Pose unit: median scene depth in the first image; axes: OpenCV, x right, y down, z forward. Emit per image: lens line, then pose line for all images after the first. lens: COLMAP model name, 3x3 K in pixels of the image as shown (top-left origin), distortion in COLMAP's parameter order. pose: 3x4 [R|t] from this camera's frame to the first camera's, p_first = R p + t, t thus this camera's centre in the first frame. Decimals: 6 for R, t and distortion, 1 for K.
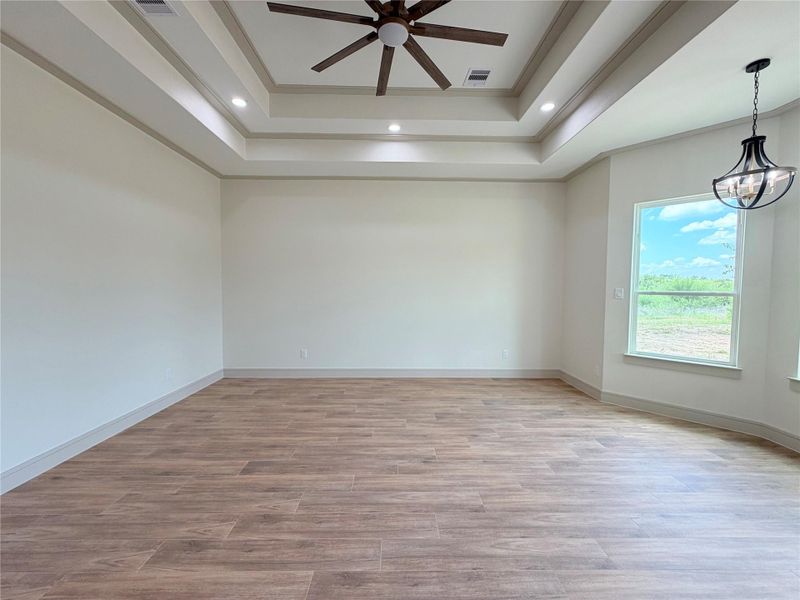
lens RADIAL K [[318.2, 0, 398.4], [0, 318.2, 300.3], [0, 0, 1]] dist [-0.000519, -0.000172]
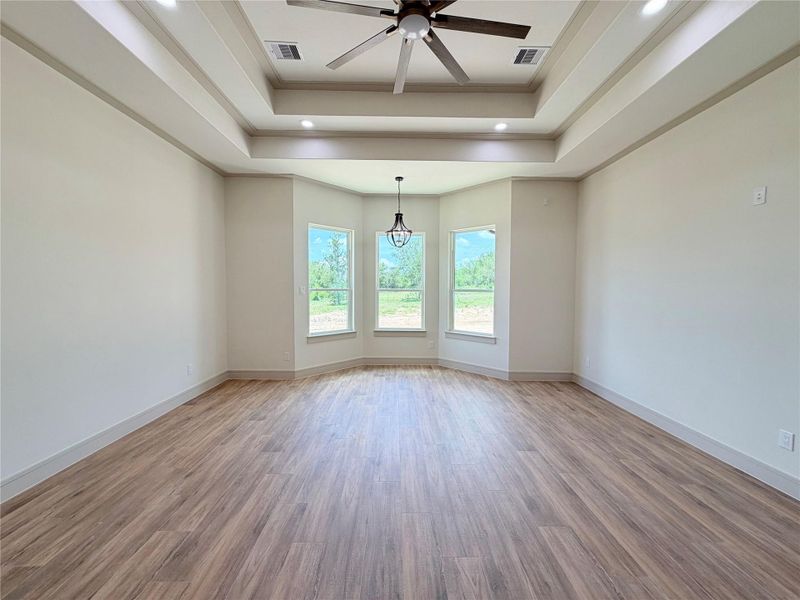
lens RADIAL K [[318.2, 0, 398.4], [0, 318.2, 300.3], [0, 0, 1]] dist [-0.000519, -0.000172]
pose [[0.007538, -0.047704, 0.998833, -0.748472], [0.038584, 0.998131, 0.047379, -0.035792], [-0.999227, 0.038182, 0.009365, 0.780608]]
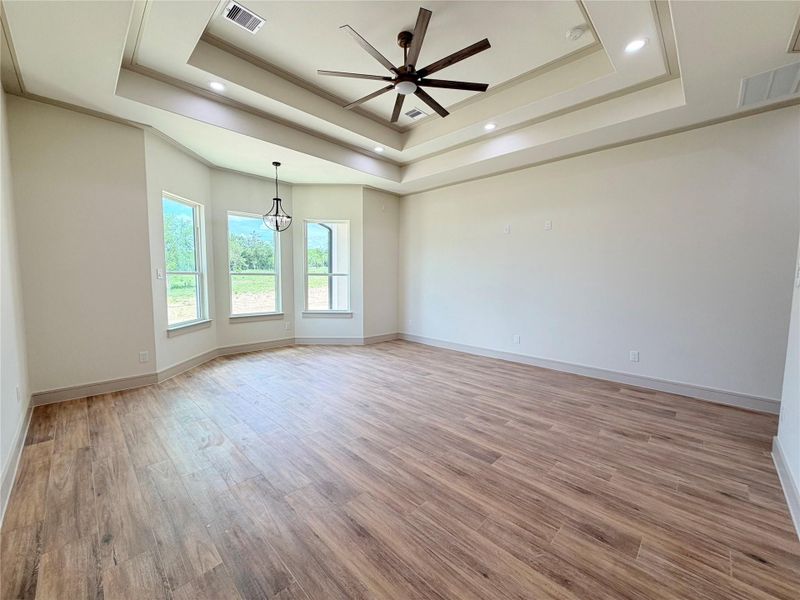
lens RADIAL K [[318.2, 0, 398.4], [0, 318.2, 300.3], [0, 0, 1]] dist [-0.000519, -0.000172]
pose [[-0.700767, -0.070150, 0.709932, -0.762379], [0.016594, 0.993281, 0.114528, -0.052509], [-0.713197, 0.092038, -0.694895, 1.514505]]
